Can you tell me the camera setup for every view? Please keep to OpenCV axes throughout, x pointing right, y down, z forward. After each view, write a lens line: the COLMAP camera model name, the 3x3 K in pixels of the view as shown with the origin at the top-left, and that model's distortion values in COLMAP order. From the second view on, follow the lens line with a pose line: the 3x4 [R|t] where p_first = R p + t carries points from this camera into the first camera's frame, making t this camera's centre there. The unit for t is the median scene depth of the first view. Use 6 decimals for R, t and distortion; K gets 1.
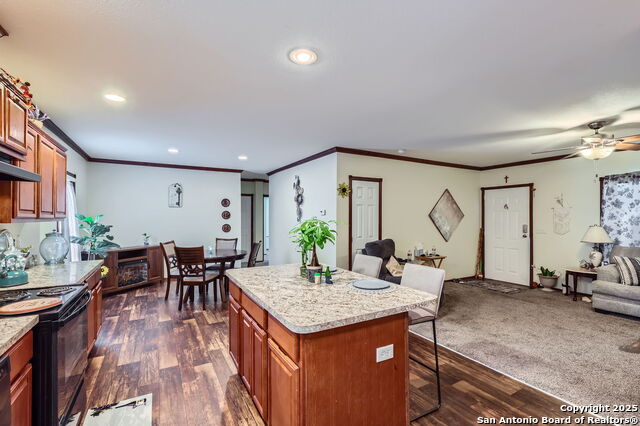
lens RADIAL K [[294.9, 0, 317.3], [0, 294.9, 214.7], [0, 0, 1]] dist [0.004824, -0.000110]
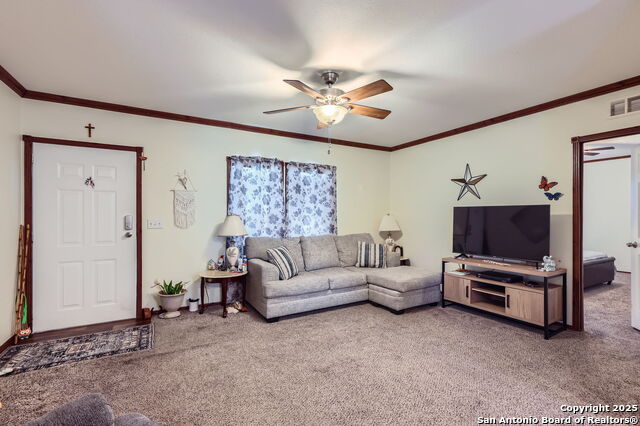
lens RADIAL K [[294.9, 0, 319.9], [0, 294.9, 214.5], [0, 0, 1]] dist [0.004824, -0.000110]
pose [[-0.017927, -0.003183, 0.999834, 0.098496], [-0.013859, 0.999900, 0.002935, 0.022233], [-0.999743, -0.013804, -0.017969, 0.572310]]
